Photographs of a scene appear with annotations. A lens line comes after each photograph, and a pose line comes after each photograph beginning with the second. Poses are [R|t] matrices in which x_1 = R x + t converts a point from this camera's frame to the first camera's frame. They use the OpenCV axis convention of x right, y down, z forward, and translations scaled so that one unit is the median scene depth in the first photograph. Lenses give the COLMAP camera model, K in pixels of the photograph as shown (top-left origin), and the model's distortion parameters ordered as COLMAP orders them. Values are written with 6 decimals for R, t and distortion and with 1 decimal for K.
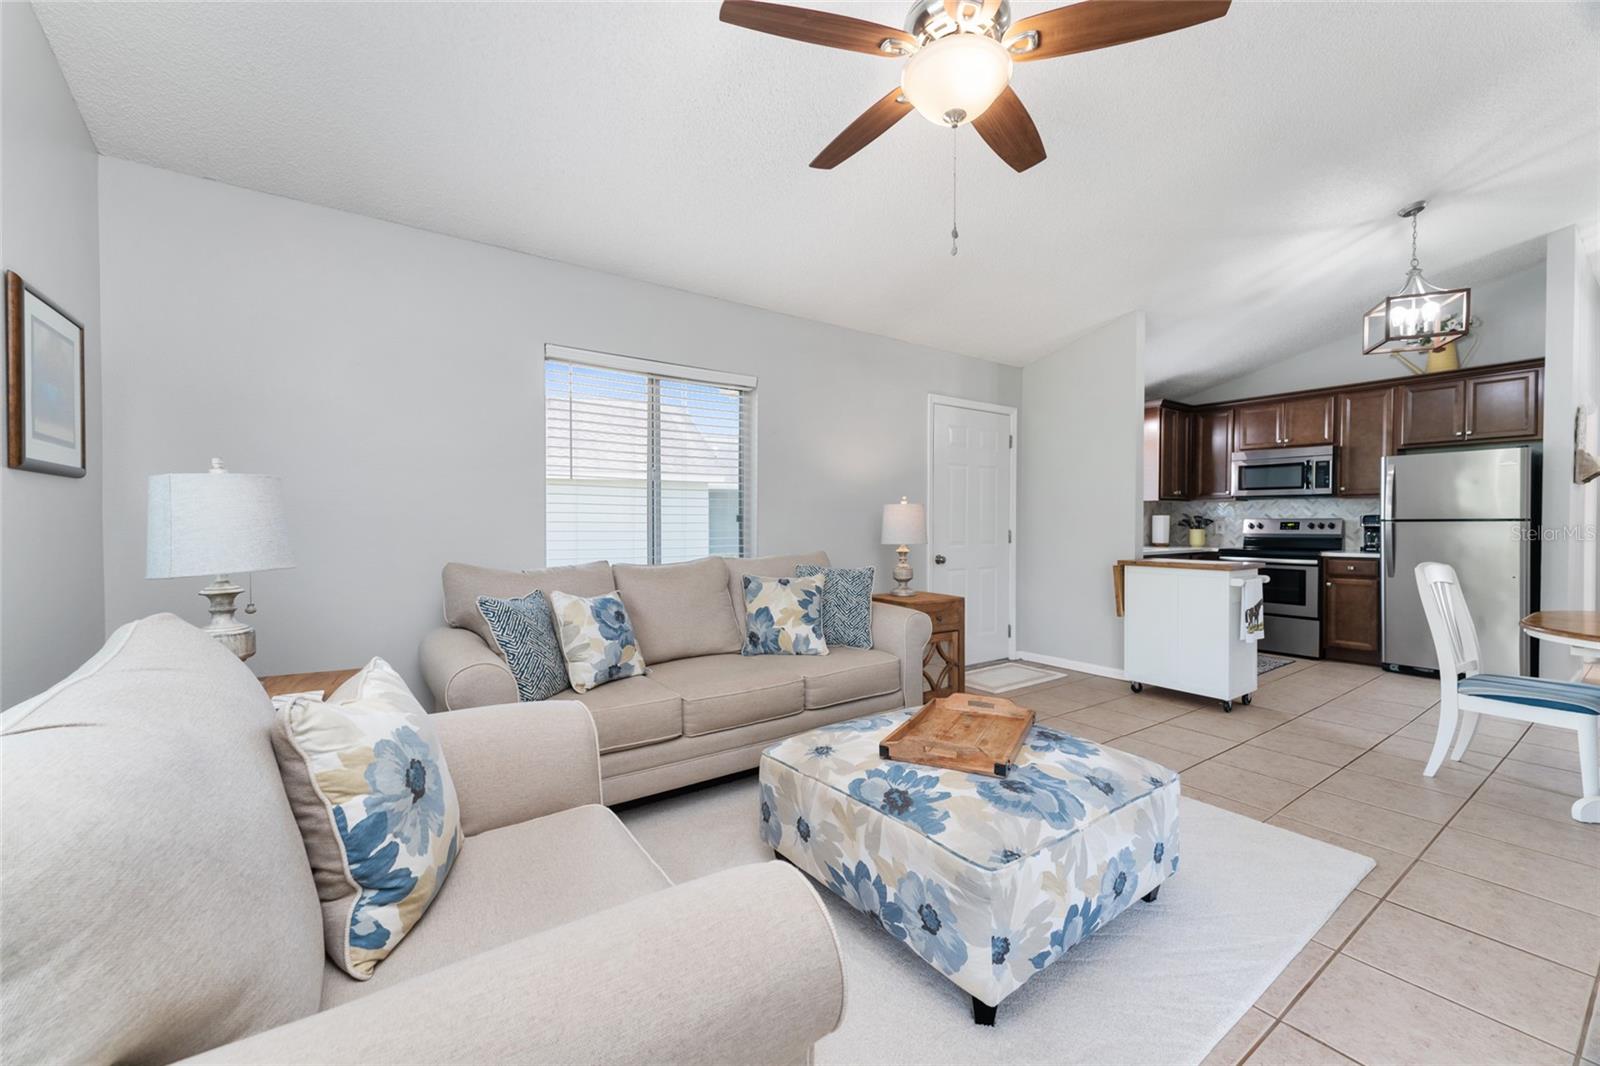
lens RADIAL K [[633.9, 0, 801.5], [0, 633.9, 529.9], [0, 0, 1]] dist [0.003082, 0.000234]
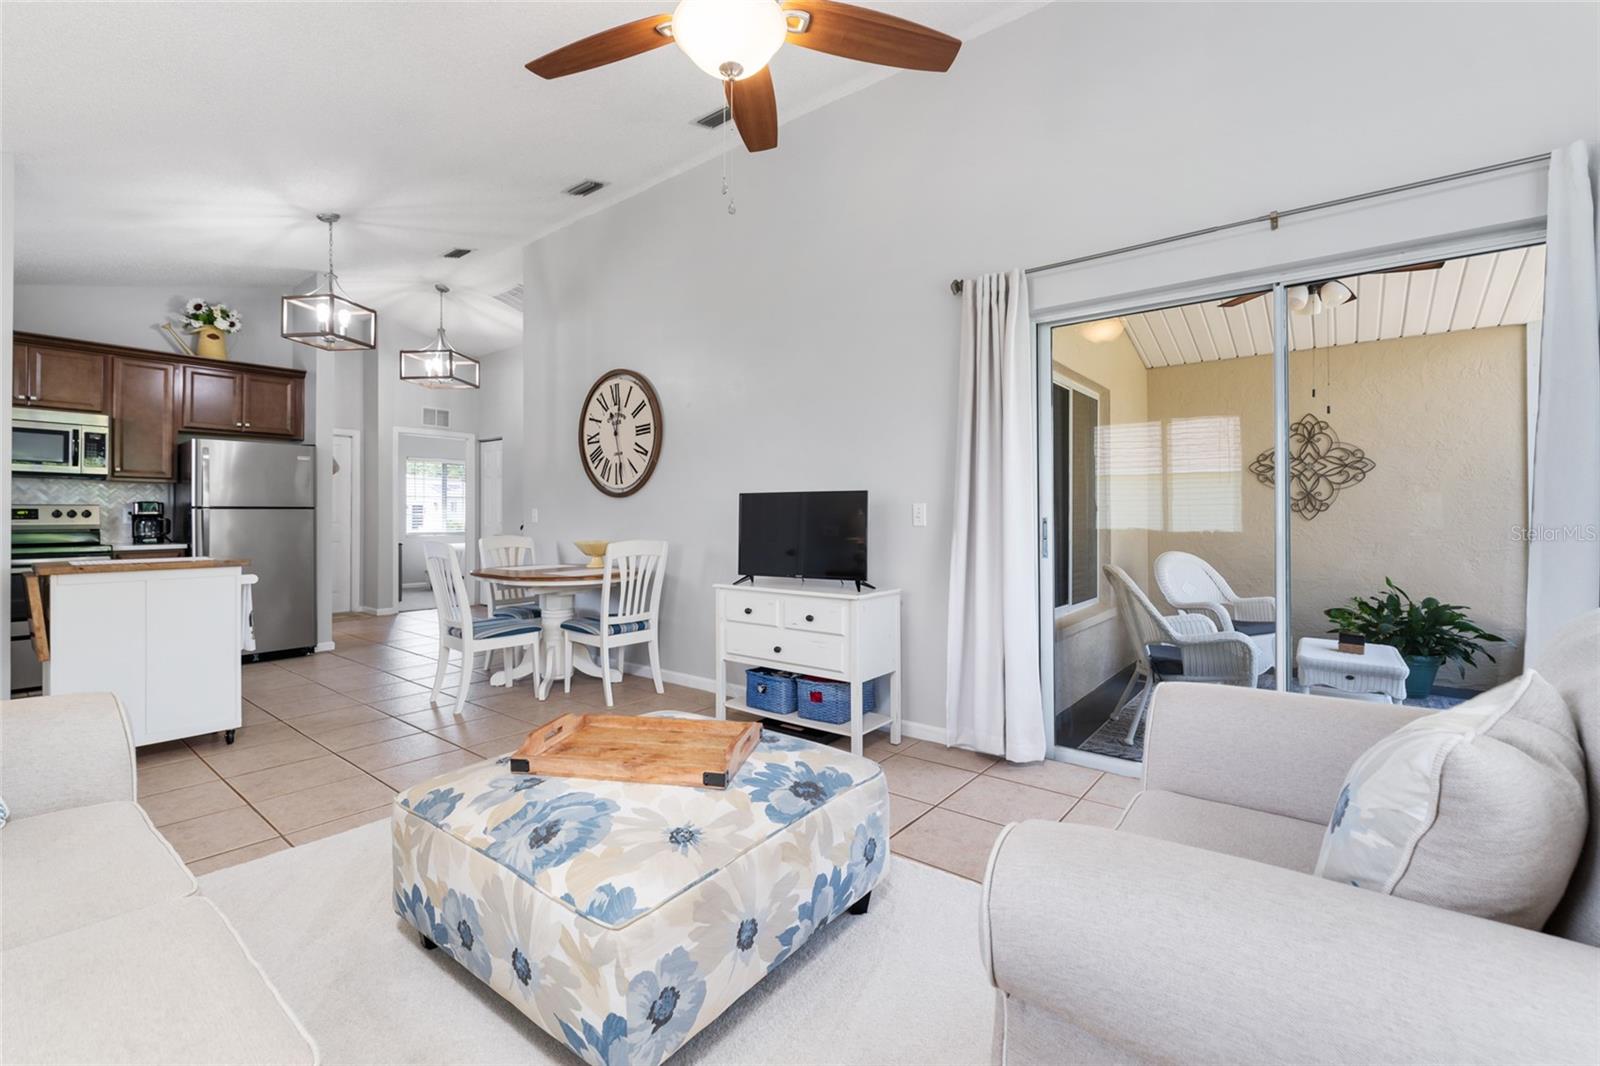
lens RADIAL K [[683.3, 0, 792.8], [0, 683.3, 511.1], [0, 0, 1]] dist [-0.002604, 0.000576]
pose [[-0.271448, 0.007190, 0.962426, -0.266149], [0.012184, 0.999918, -0.004034, 0.004921], [-0.962376, 0.010632, -0.271513, 0.418196]]
